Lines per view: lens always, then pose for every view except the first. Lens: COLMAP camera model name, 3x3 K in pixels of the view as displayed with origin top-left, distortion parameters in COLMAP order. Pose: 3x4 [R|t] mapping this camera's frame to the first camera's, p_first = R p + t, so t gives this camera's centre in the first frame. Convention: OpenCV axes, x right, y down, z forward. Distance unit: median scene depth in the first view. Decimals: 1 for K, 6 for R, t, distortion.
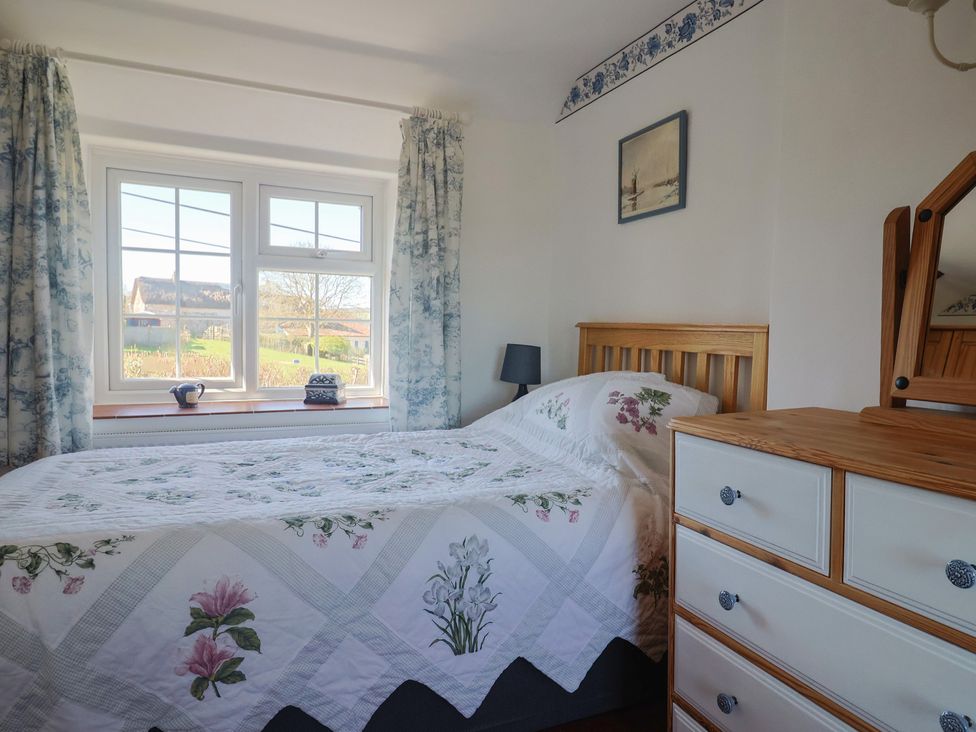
lens RADIAL K [[616.5, 0, 499.9], [0, 616.5, 360.9], [0, 0, 1]] dist [-0.007790, -0.006266]
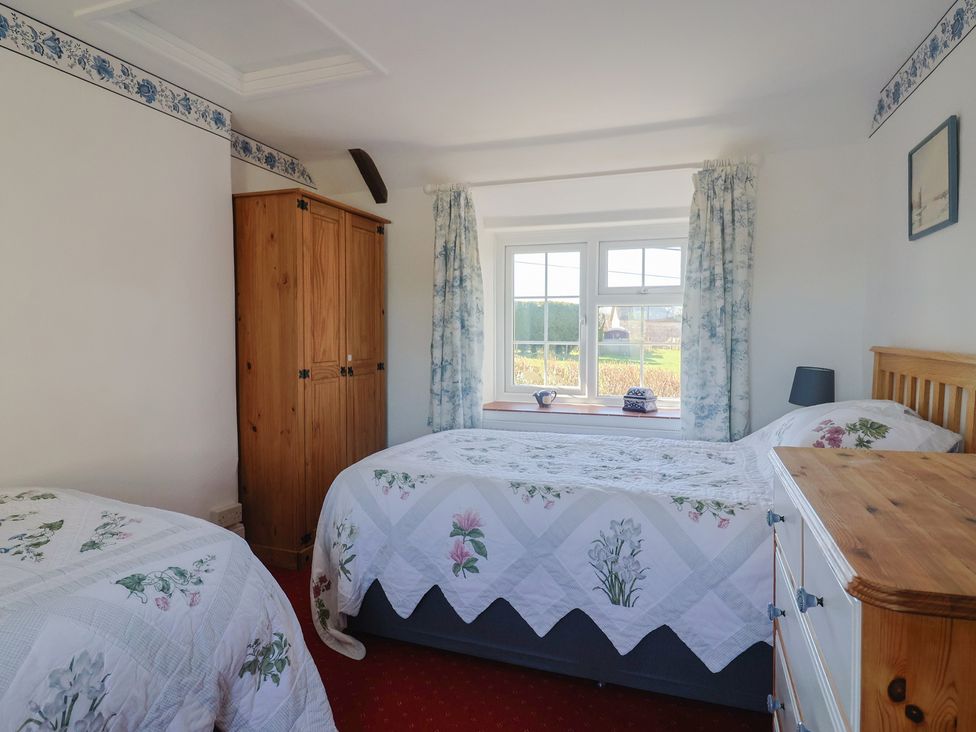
lens RADIAL K [[569.6, 0, 486.6], [0, 569.6, 362.1], [0, 0, 1]] dist [0.003347, -0.017076]
pose [[0.725968, 0.014857, -0.687568, 0.334306], [-0.022901, 0.999734, -0.002578, -0.024365], [0.687347, 0.017617, 0.726116, -0.059527]]
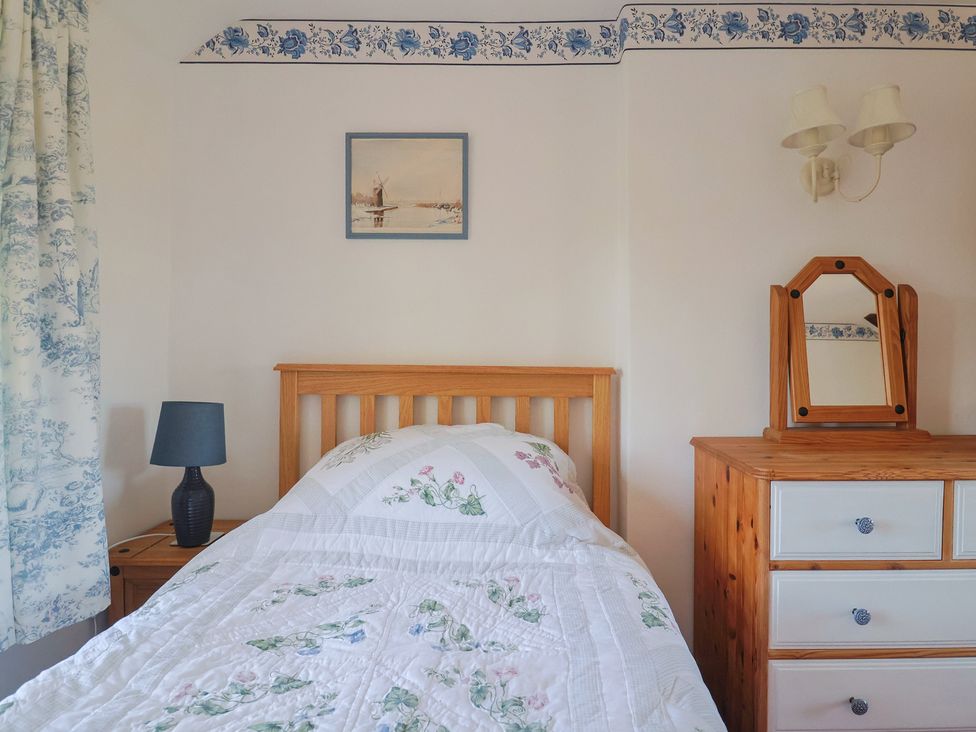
lens RADIAL K [[569.6, 0, 491.7], [0, 569.6, 359.5], [0, 0, 1]] dist [0.003347, -0.017076]
pose [[0.403507, -0.020523, 0.914747, -0.417715], [0.051696, 0.998663, -0.000398, -0.060571], [-0.913515, 0.047450, 0.404028, 0.567204]]
